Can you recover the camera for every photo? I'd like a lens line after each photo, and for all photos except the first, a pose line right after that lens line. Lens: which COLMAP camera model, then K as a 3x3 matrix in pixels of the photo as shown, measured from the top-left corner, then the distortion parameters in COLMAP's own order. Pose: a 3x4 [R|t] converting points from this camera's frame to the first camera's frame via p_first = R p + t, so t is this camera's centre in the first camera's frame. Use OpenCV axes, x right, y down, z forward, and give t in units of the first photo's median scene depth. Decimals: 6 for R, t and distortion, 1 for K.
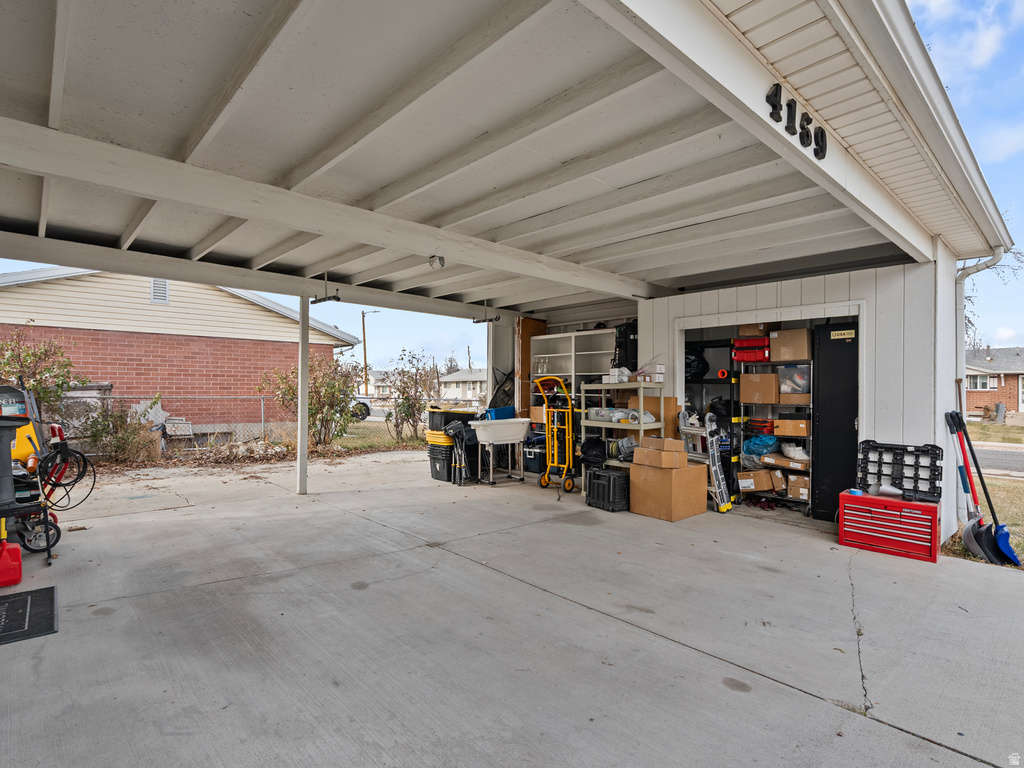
lens RADIAL K [[522.4, 0, 514.2], [0, 522.4, 385.4], [0, 0, 1]] dist [-0.008946, 0.002238]
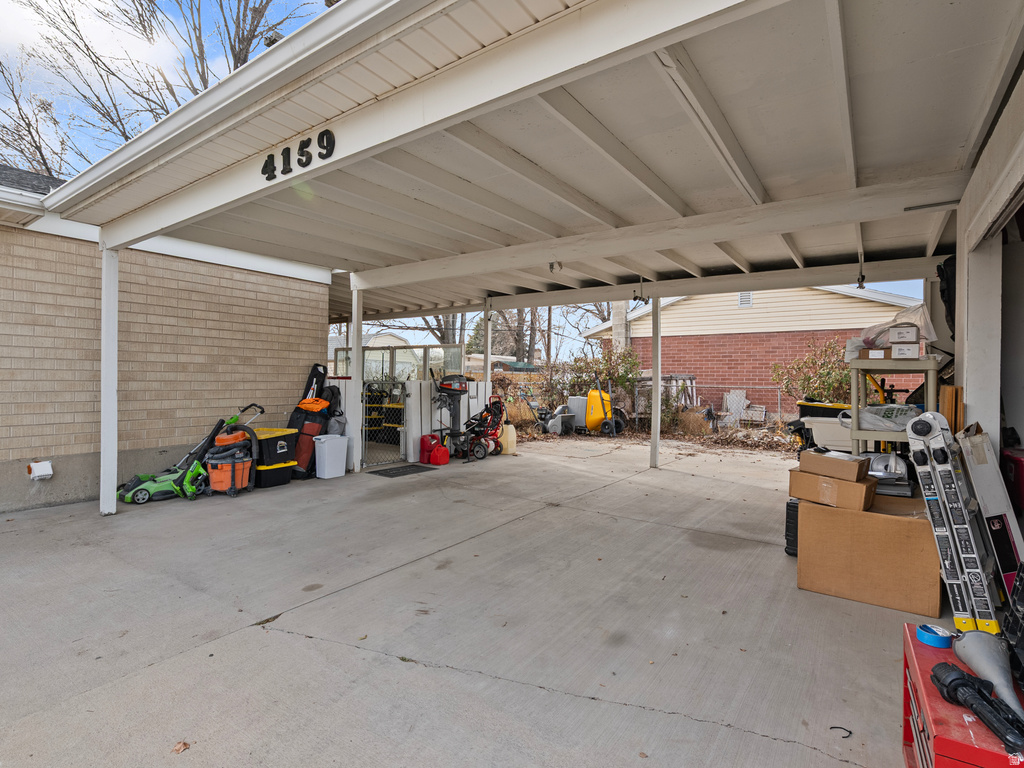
lens RADIAL K [[522.4, 0, 515.1], [0, 522.4, 391.1], [0, 0, 1]] dist [-0.008946, 0.002238]
pose [[0.222318, 0.019931, -0.974770, 1.111726], [0.000196, 0.999790, 0.020487, 0.022116], [0.974974, -0.004746, 0.222268, 0.727786]]
